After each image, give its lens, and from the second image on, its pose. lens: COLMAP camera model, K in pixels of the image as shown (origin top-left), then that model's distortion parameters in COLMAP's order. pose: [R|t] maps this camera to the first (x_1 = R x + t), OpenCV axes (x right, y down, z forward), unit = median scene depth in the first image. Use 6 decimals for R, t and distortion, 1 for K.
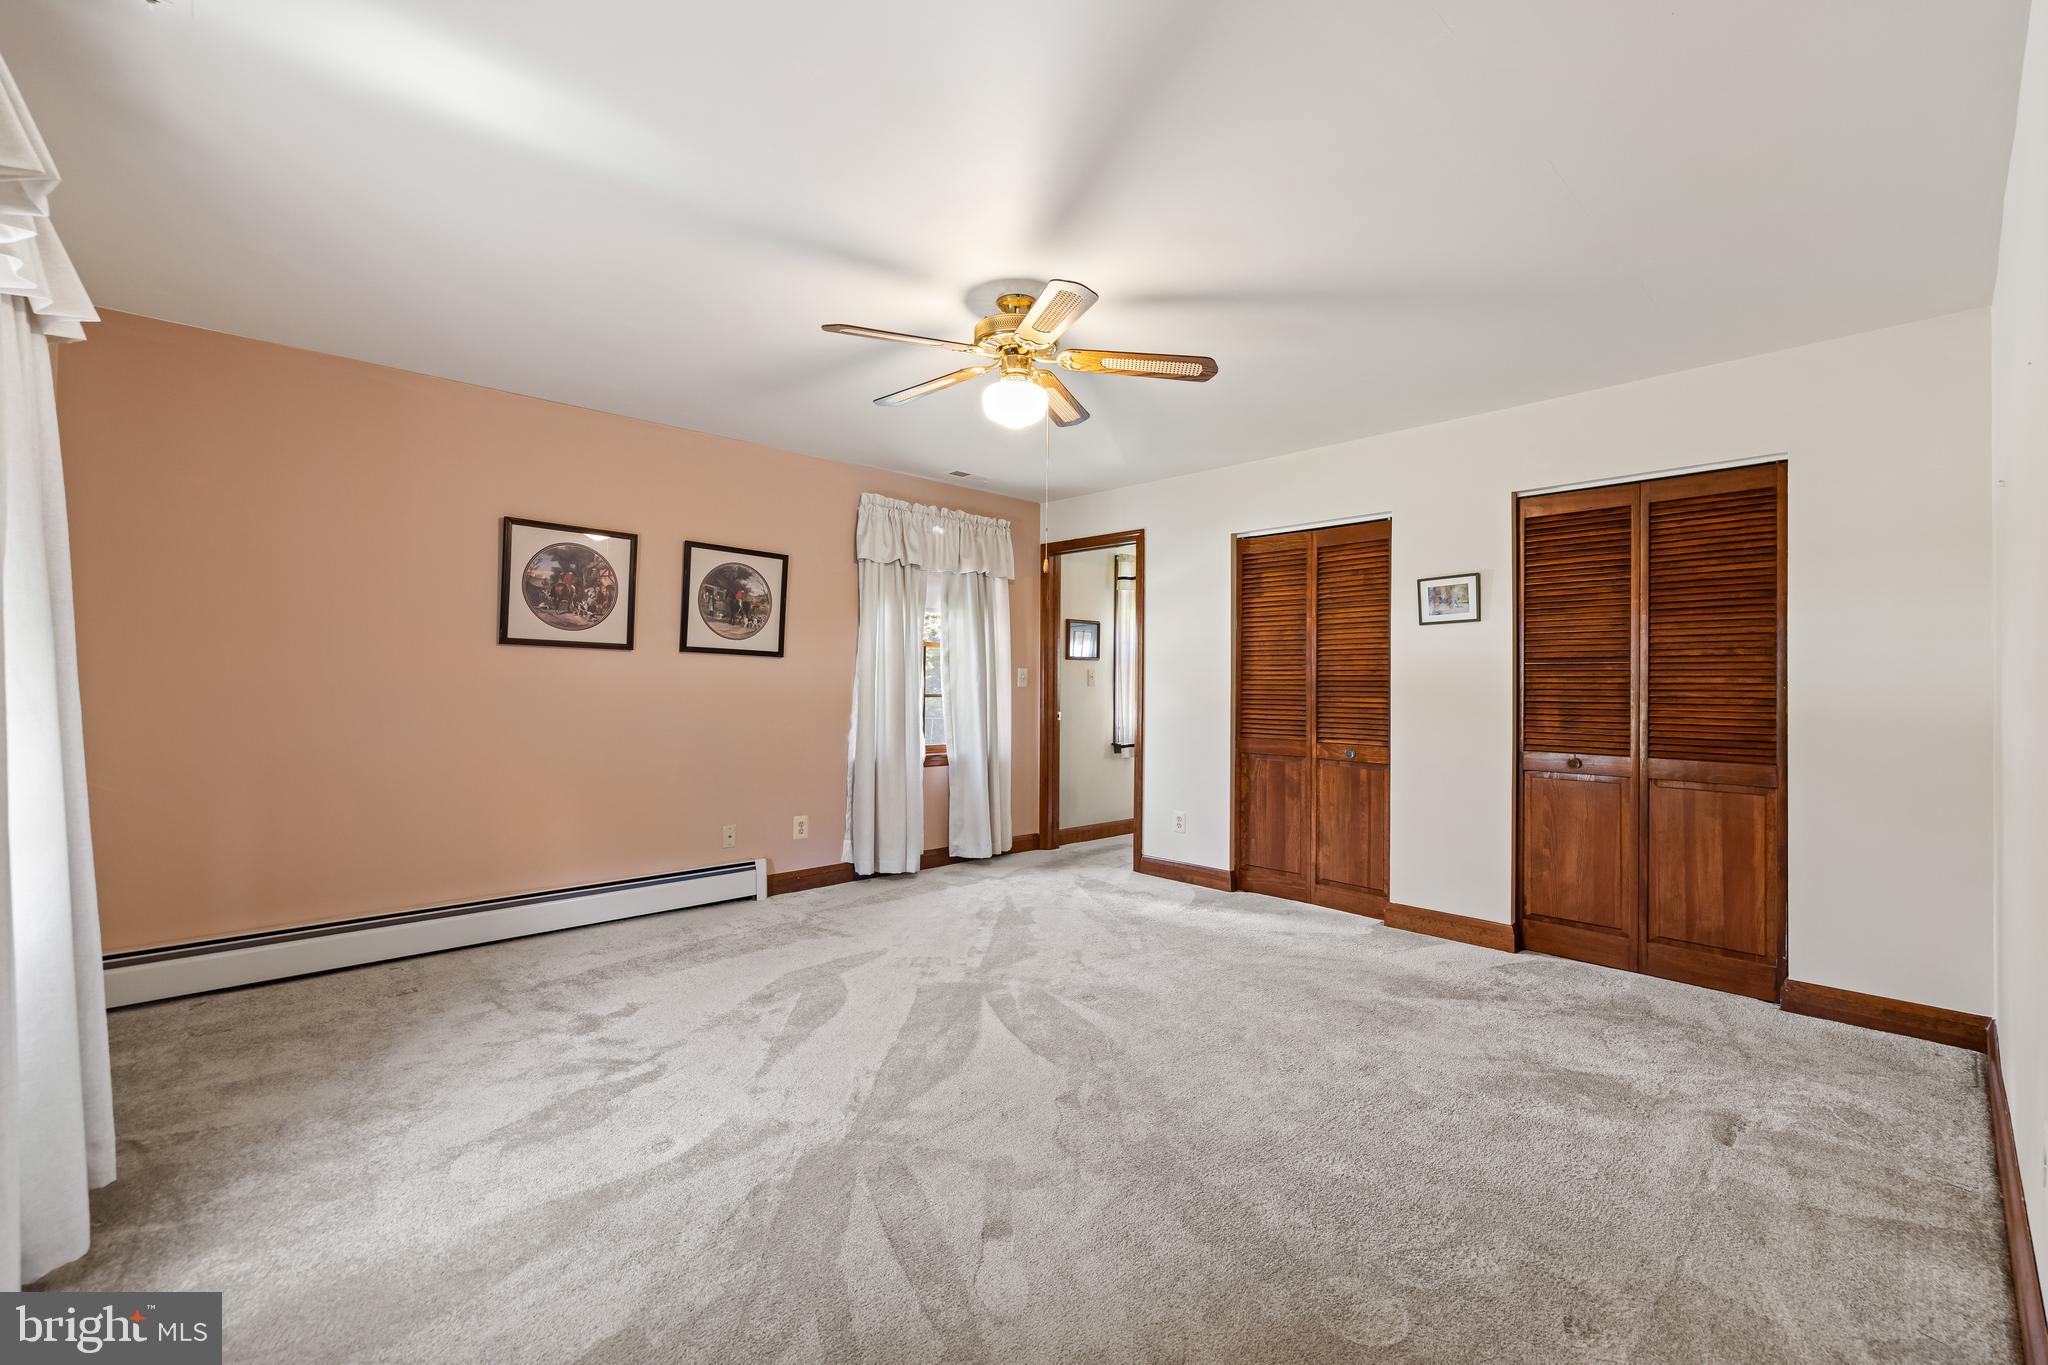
lens RADIAL K [[861.2, 0, 1026.9], [0, 861.2, 674.8], [0, 0, 1]] dist [0.000329, -0.000052]
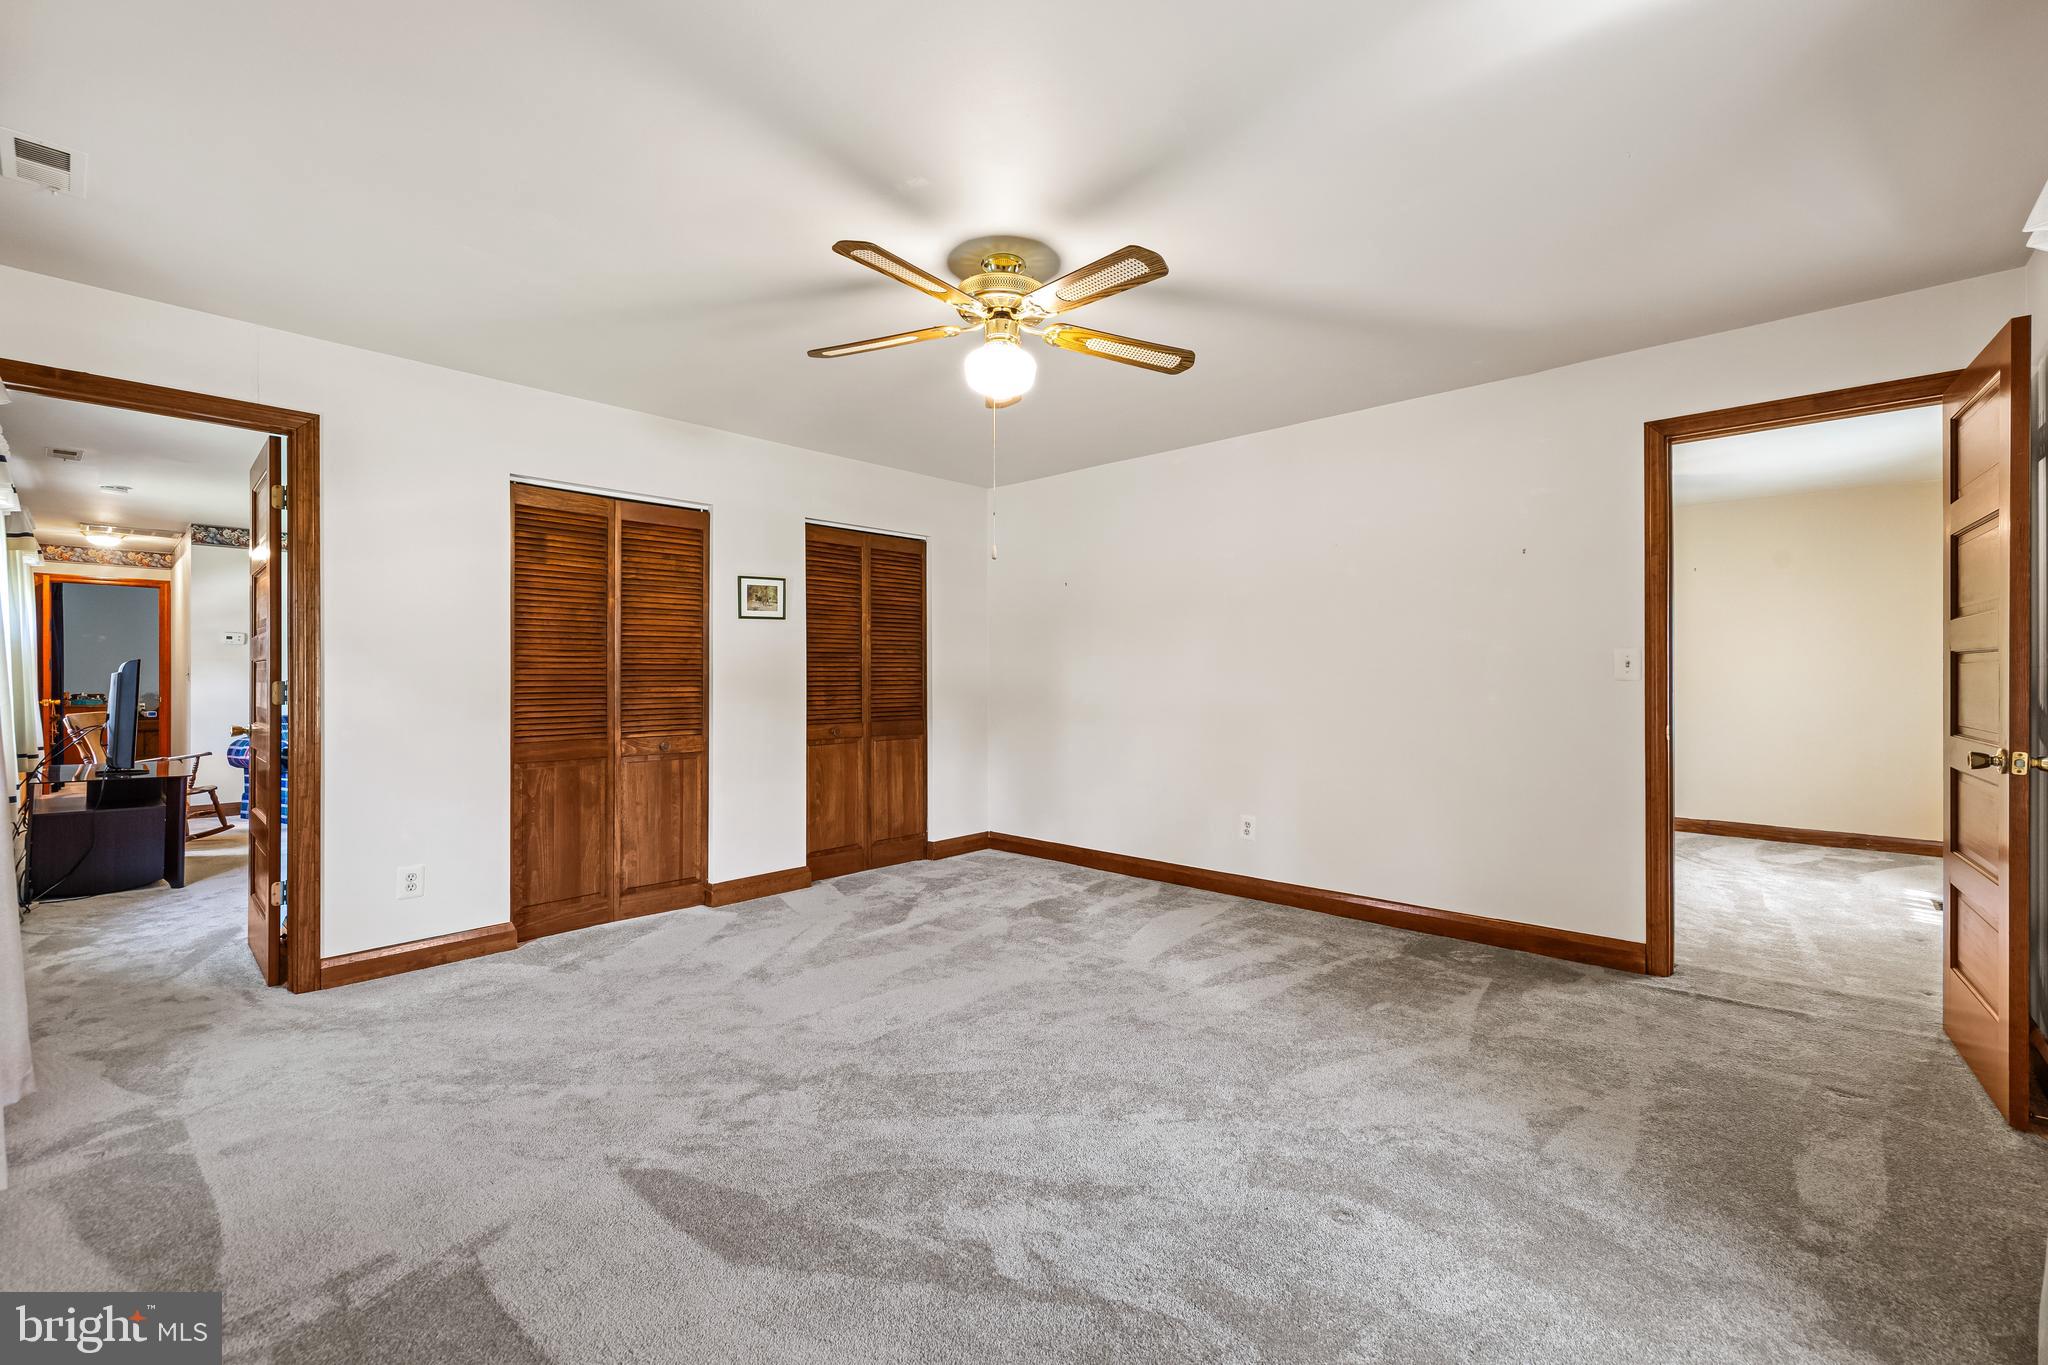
lens RADIAL K [[861.2, 0, 1026.9], [0, 861.2, 674.8], [0, 0, 1]] dist [0.000329, -0.000052]
pose [[-0.073367, -0.004549, 0.997295, -0.621206], [-0.006310, 0.999972, 0.004097, 0.006537], [-0.997285, -0.005992, -0.073394, 0.686976]]
